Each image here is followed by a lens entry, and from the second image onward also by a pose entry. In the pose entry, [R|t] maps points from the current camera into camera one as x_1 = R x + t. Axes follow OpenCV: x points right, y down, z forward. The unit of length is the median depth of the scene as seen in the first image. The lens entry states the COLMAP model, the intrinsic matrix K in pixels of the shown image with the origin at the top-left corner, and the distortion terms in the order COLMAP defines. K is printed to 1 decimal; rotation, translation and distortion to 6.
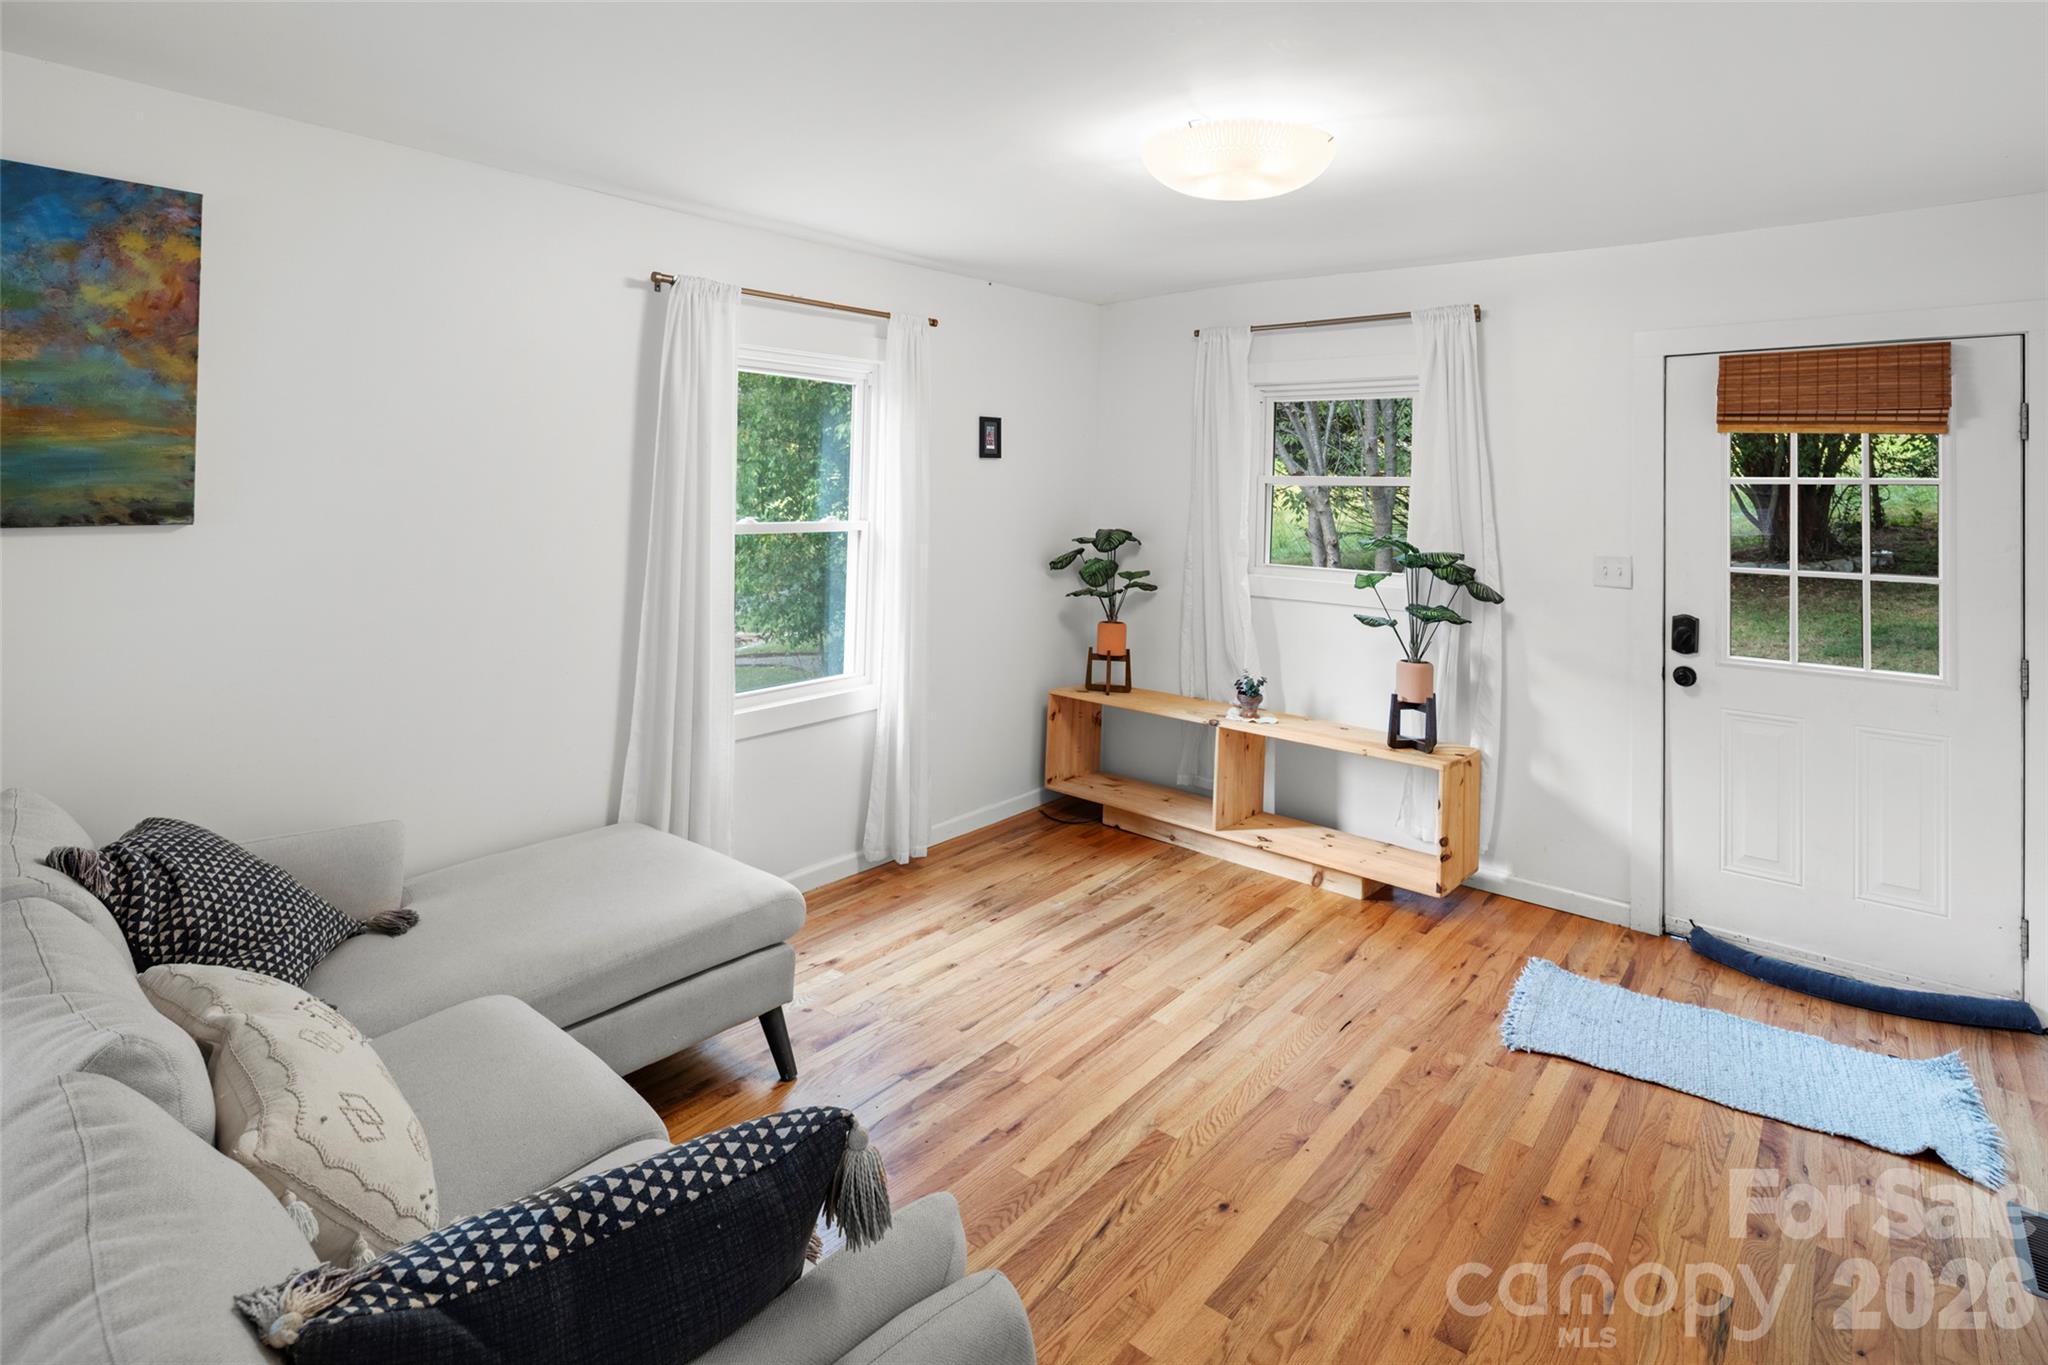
lens RADIAL K [[1011.9, 0, 1028.5], [0, 1011.9, 467.9], [0, 0, 1]] dist [0.002669, -0.002885]
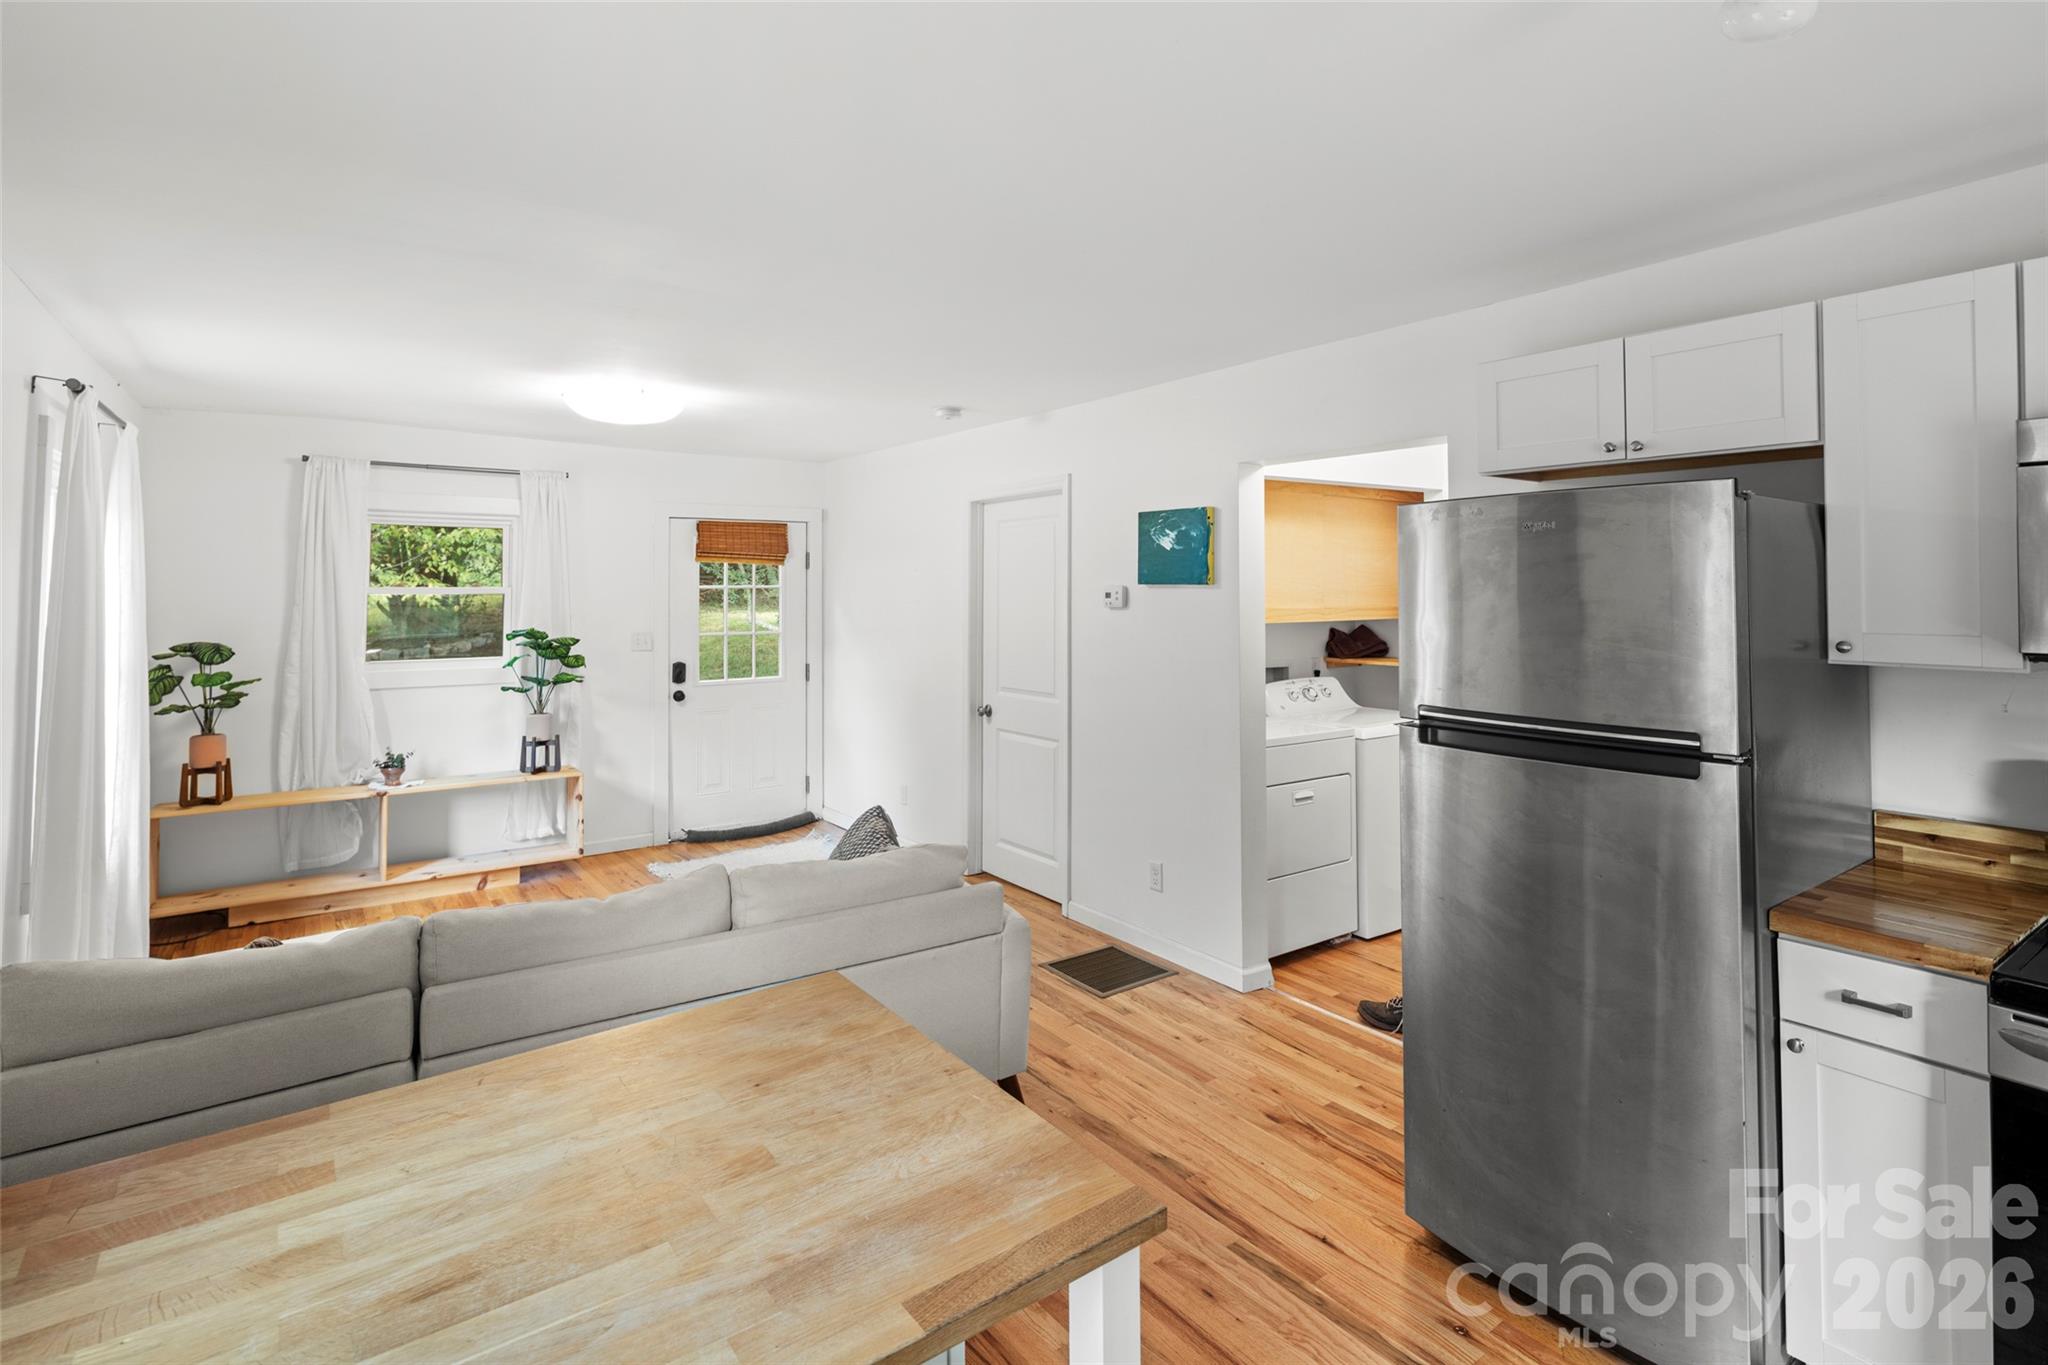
lens RADIAL K [[1003.9, 0, 1030.0], [0, 1003.9, 560.0], [0, 0, 1]] dist [-0.006262, -0.000605]
pose [[0.255354, 0.010994, 0.966785, -1.441934], [-0.008161, 0.999924, -0.009215, -0.039362], [-0.966813, -0.005537, 0.255424, -0.090471]]
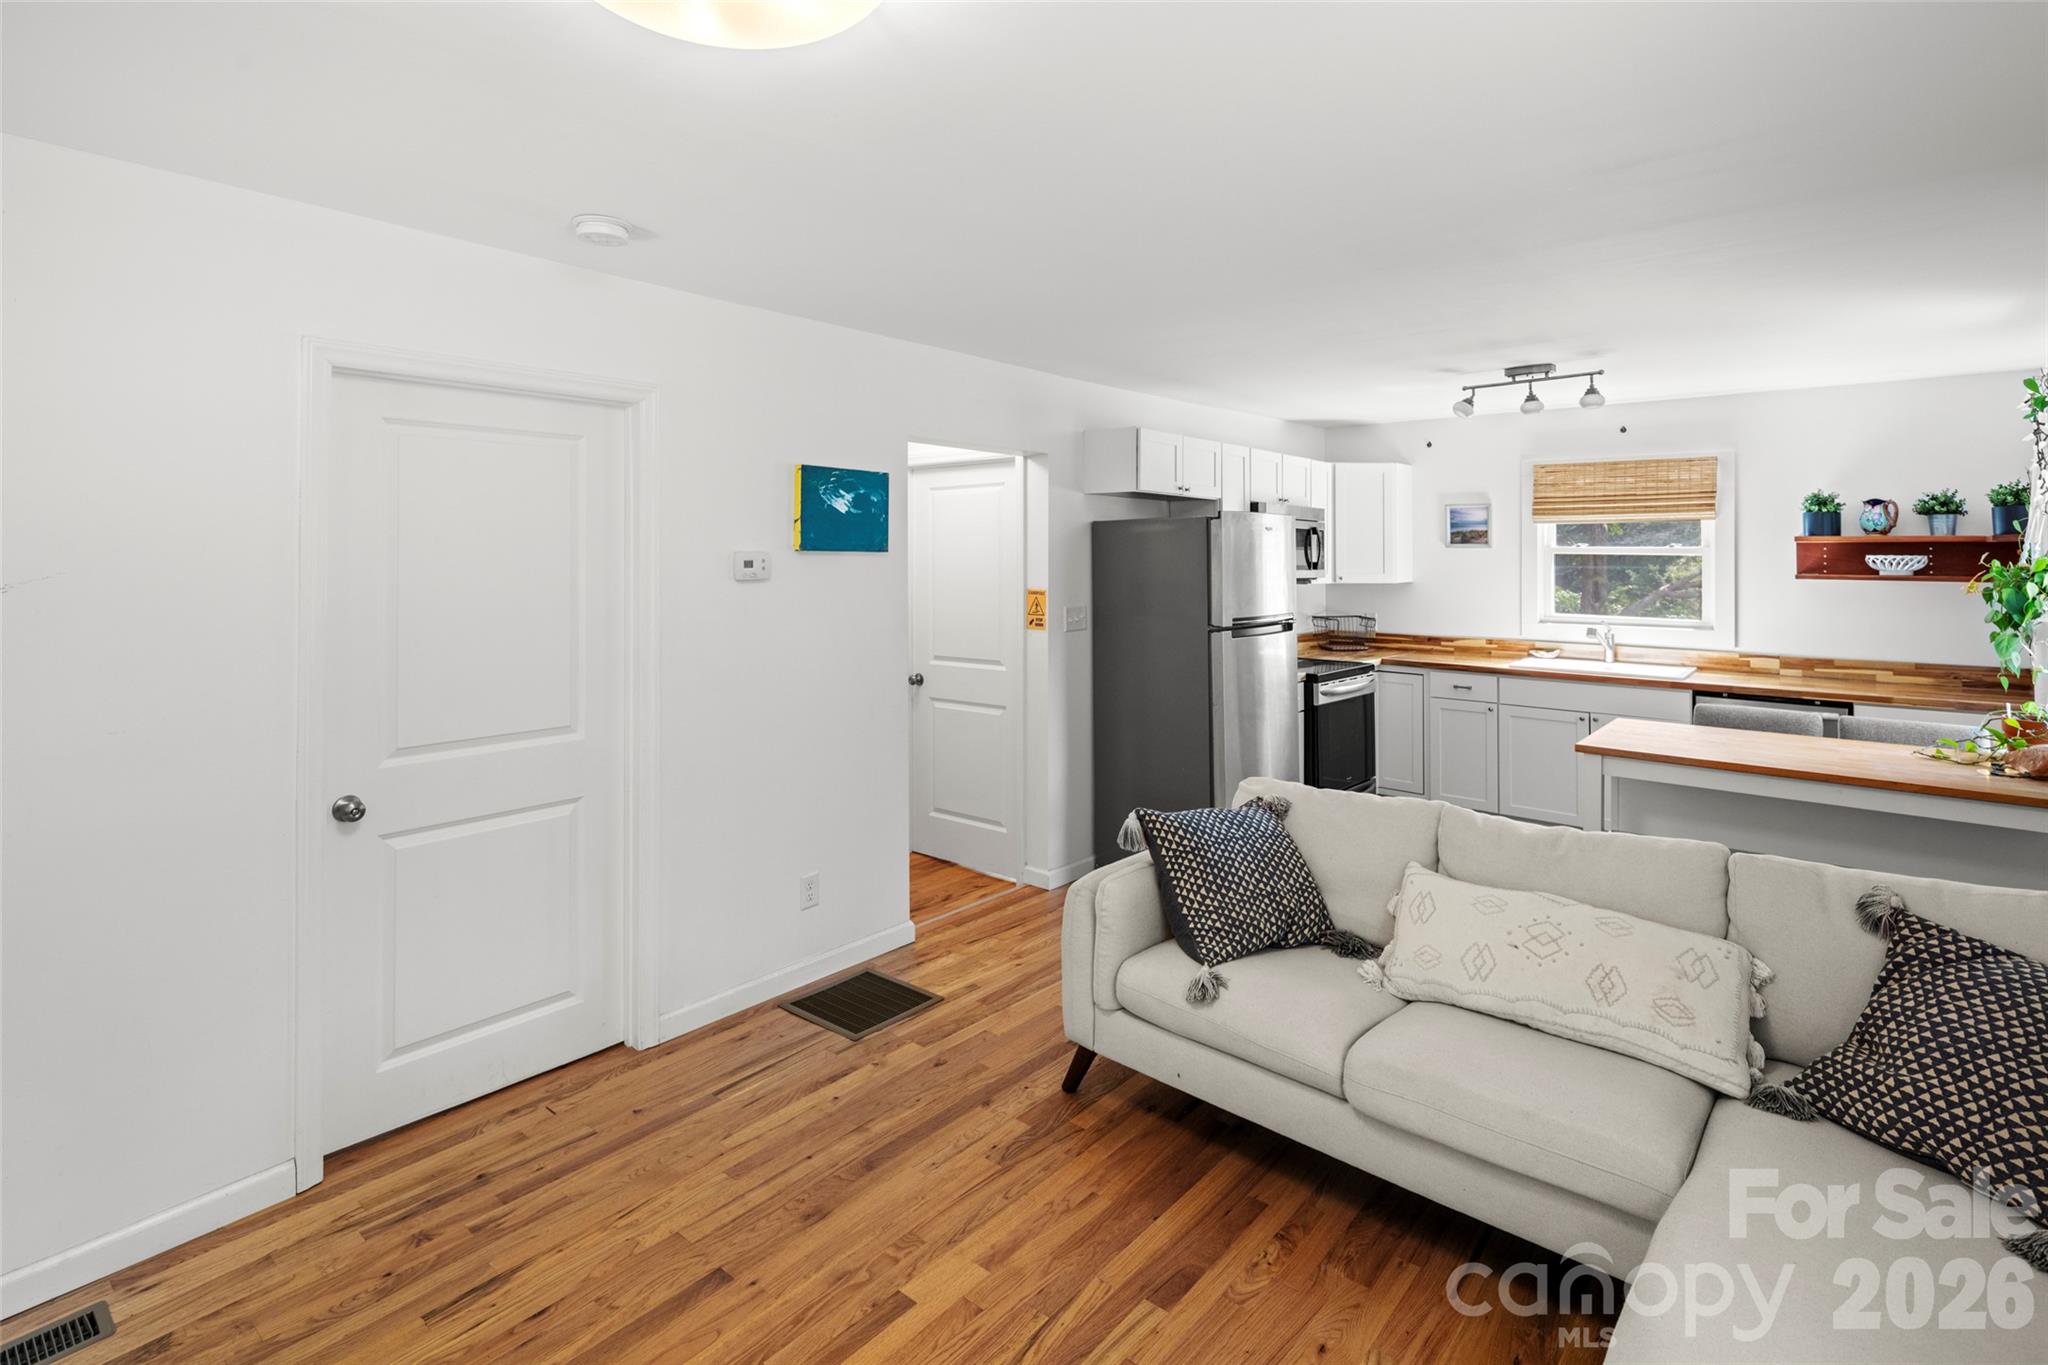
lens RADIAL K [[1011.9, 0, 1038.3], [0, 1011.9, 527.6], [0, 0, 1]] dist [0.002669, -0.002885]
pose [[-0.999847, -0.017169, 0.003319, 0.041864], [-0.017301, 0.998827, -0.045232, 0.016362], [-0.002539, -0.045283, -0.998971, 1.764536]]
